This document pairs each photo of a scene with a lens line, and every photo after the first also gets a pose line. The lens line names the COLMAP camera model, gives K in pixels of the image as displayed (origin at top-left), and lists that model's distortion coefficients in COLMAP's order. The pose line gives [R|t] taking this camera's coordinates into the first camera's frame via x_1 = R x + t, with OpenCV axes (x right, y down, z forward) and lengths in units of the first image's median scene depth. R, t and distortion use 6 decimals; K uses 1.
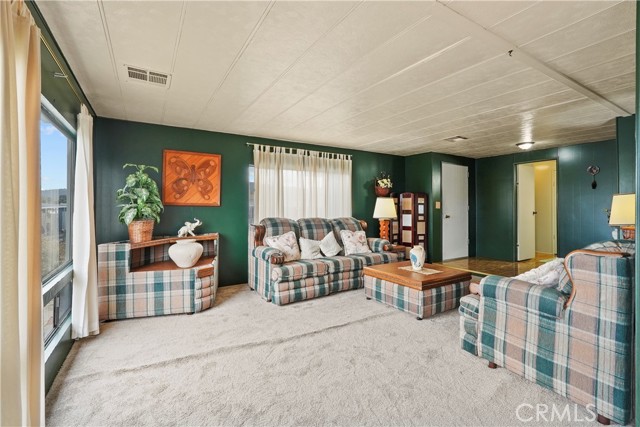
lens RADIAL K [[284.5, 0, 313.2], [0, 284.5, 200.6], [0, 0, 1]] dist [-0.013398, 0.007240]
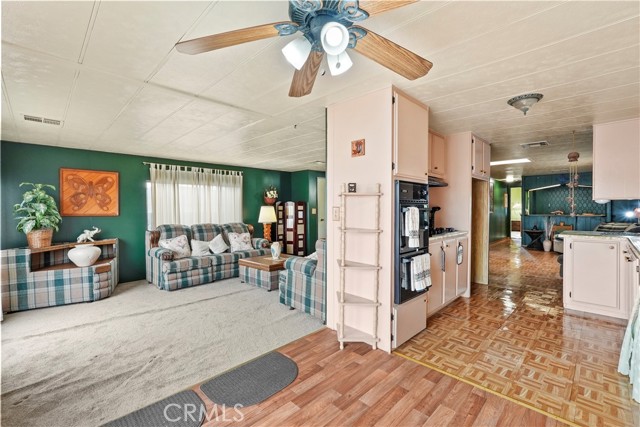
lens RADIAL K [[284.5, 0, 318.4], [0, 284.5, 213.2], [0, 0, 1]] dist [-0.013398, 0.007240]
pose [[0.970040, -0.015445, 0.242453, 0.231385], [0.007515, 0.999407, 0.033596, -0.029576], [-0.242828, -0.030768, 0.969581, -0.414922]]
